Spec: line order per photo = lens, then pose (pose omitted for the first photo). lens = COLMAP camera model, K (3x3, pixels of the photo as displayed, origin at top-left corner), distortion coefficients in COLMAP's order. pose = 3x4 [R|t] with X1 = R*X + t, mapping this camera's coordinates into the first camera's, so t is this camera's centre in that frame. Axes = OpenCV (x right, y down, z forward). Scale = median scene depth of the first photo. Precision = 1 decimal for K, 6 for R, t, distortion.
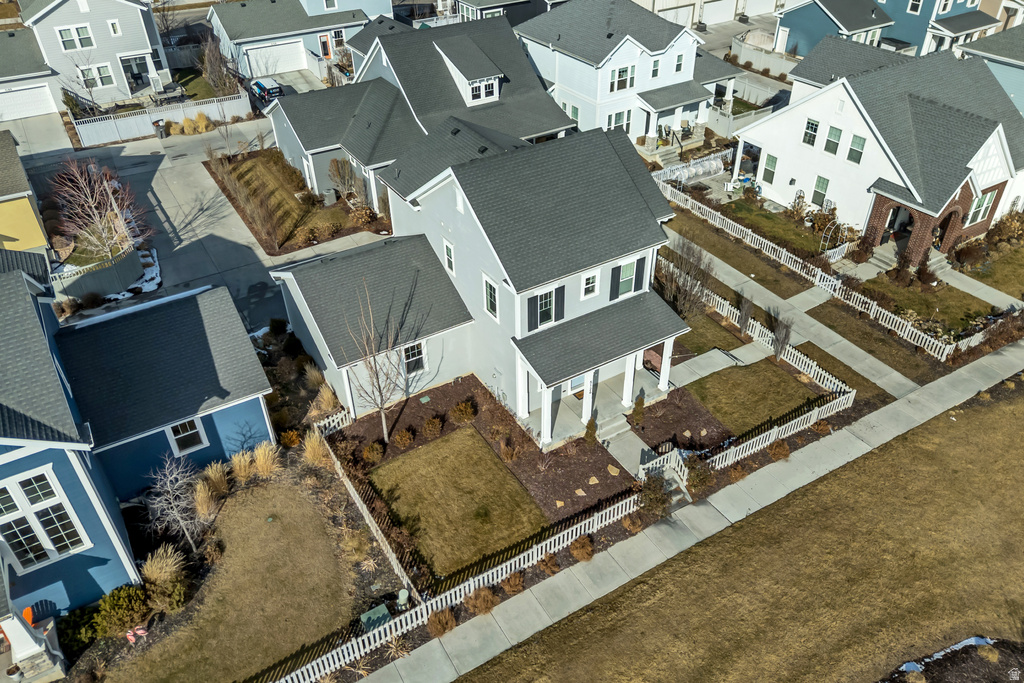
lens RADIAL K [[755.1, 0, 513.9], [0, 755.1, 339.7], [0, 0, 1]] dist [0.079774, -0.073437]
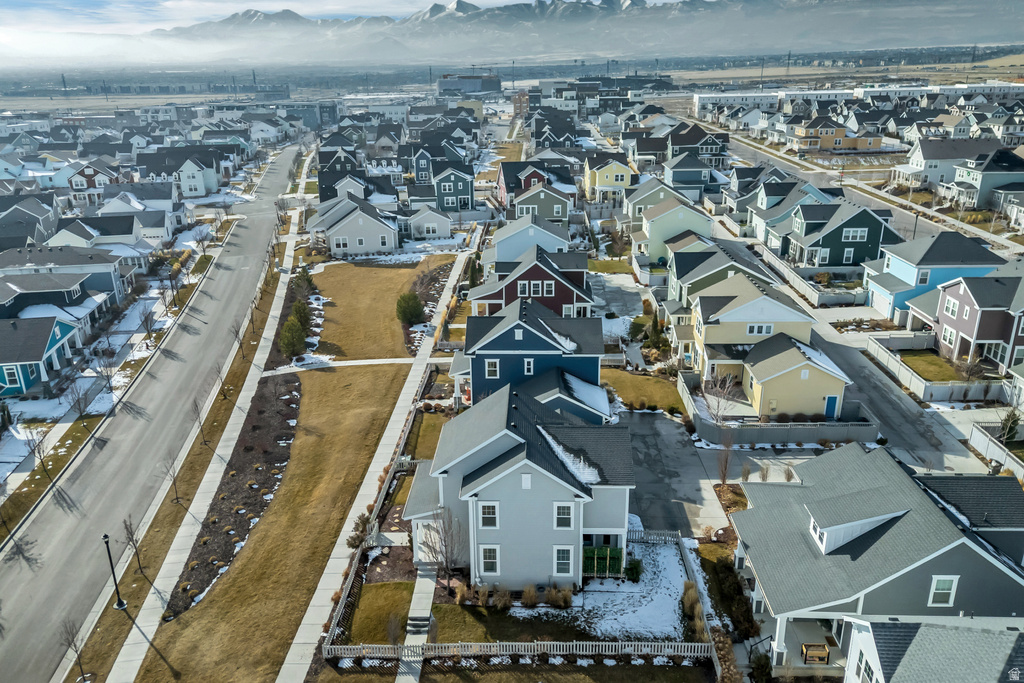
lens RADIAL K [[755.1, 0, 513.9], [0, 755.1, 339.7], [0, 0, 1]] dist [0.079774, -0.073437]
pose [[-0.550519, 0.299220, -0.779356, 1.112102], [-0.478907, 0.651476, 0.588411, -1.174081], [0.683796, 0.697171, -0.215351, 1.131224]]
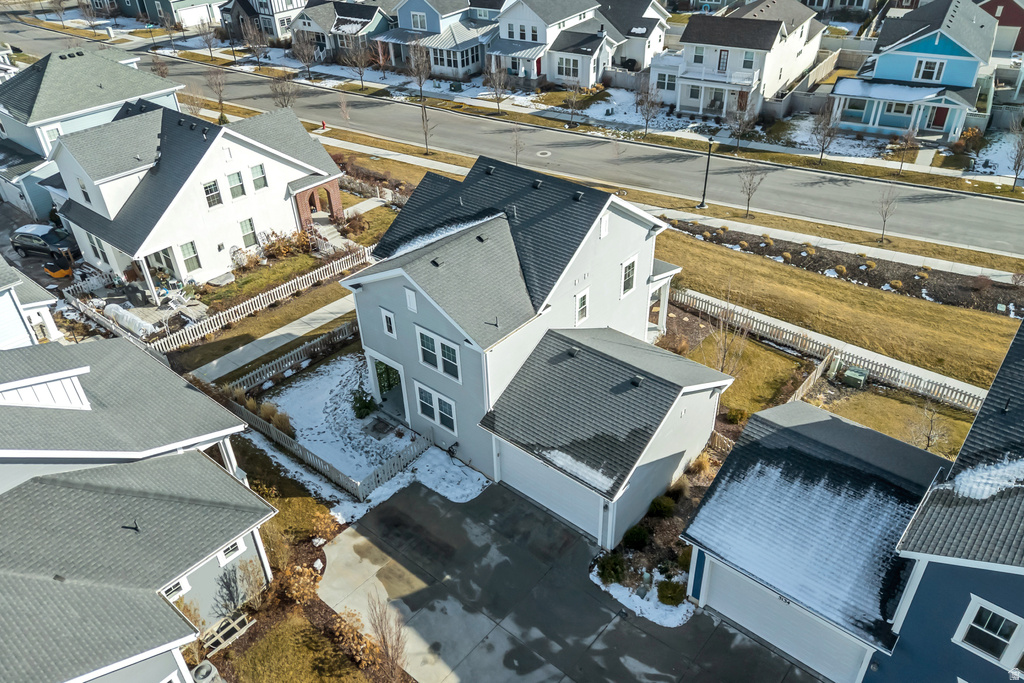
lens RADIAL K [[755.1, 0, 513.9], [0, 755.1, 339.7], [0, 0, 1]] dist [0.079774, -0.073437]
pose [[-0.306134, -0.515808, 0.800140, -0.837501], [0.590921, 0.556012, 0.584519, -0.688650], [-0.746387, 0.651761, 0.134587, 0.930296]]
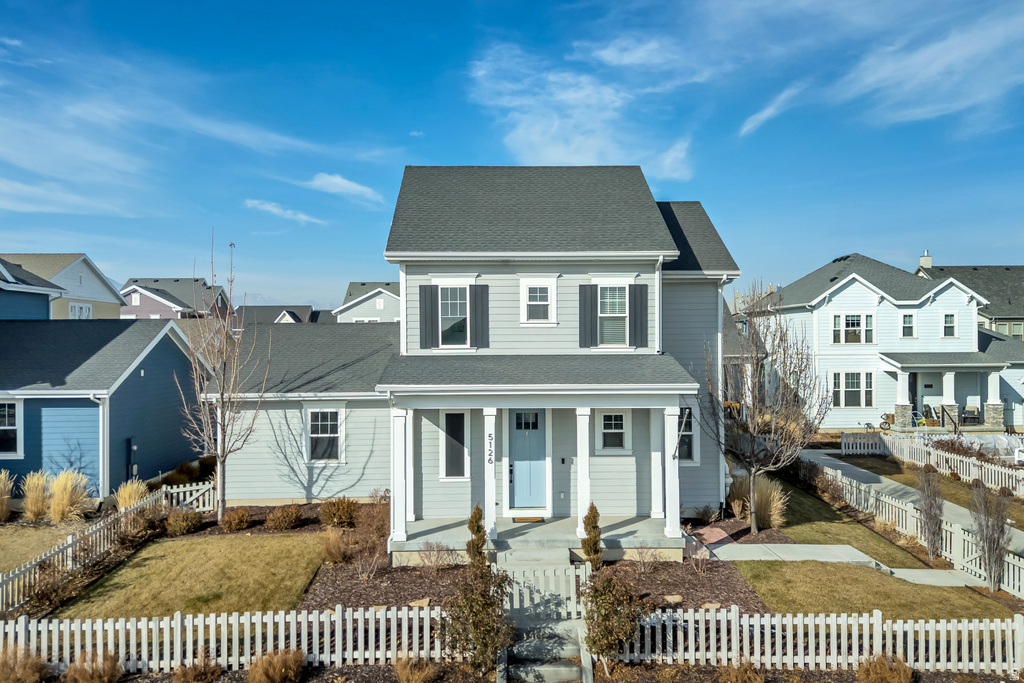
lens RADIAL K [[755.1, 0, 513.9], [0, 755.1, 339.7], [0, 0, 1]] dist [0.079774, -0.073437]
pose [[0.867091, 0.009000, -0.498068, 0.352925], [-0.300765, 0.806491, -0.509032, 0.247951], [0.397106, 0.591178, 0.702008, 0.505475]]
